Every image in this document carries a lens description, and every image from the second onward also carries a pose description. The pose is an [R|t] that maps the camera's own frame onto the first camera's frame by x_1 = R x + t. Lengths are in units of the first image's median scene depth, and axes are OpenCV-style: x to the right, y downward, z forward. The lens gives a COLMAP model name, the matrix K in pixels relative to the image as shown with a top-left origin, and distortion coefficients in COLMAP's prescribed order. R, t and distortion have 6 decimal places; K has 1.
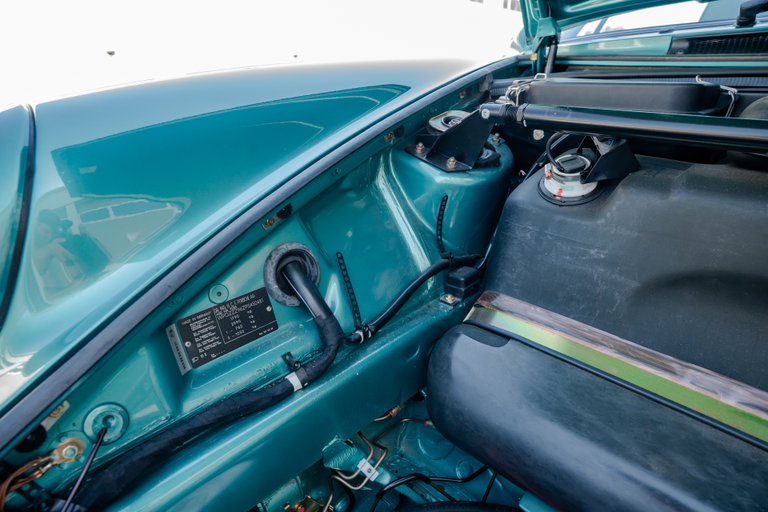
lens RADIAL K [[424.4, 0, 384.0], [0, 424.4, 256.0], [0, 0, 1]] dist [-0.038877, 0.000840]
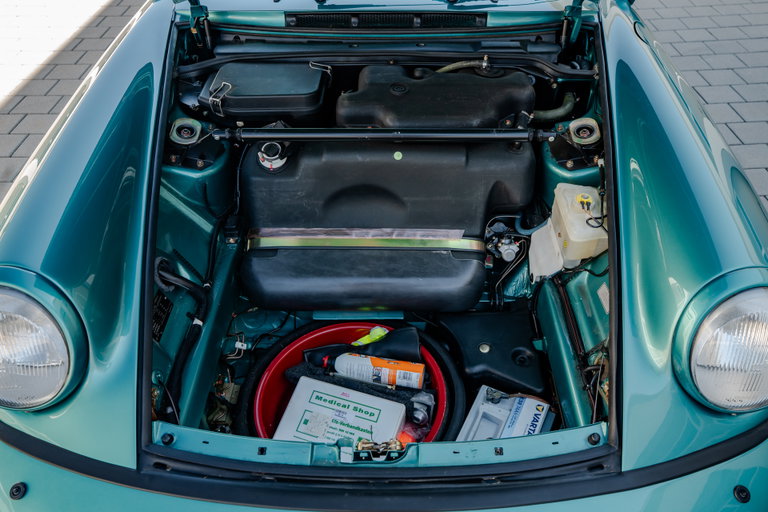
lens RADIAL K [[491.8, 0, 381.1], [0, 491.8, 268.8], [0, 0, 1]] dist [-0.056442, 0.002720]
pose [[0.725376, -0.468894, 0.503952, -0.519843], [0.278665, 0.869471, 0.407880, -0.499800], [-0.629424, -0.155432, 0.761358, -0.993983]]
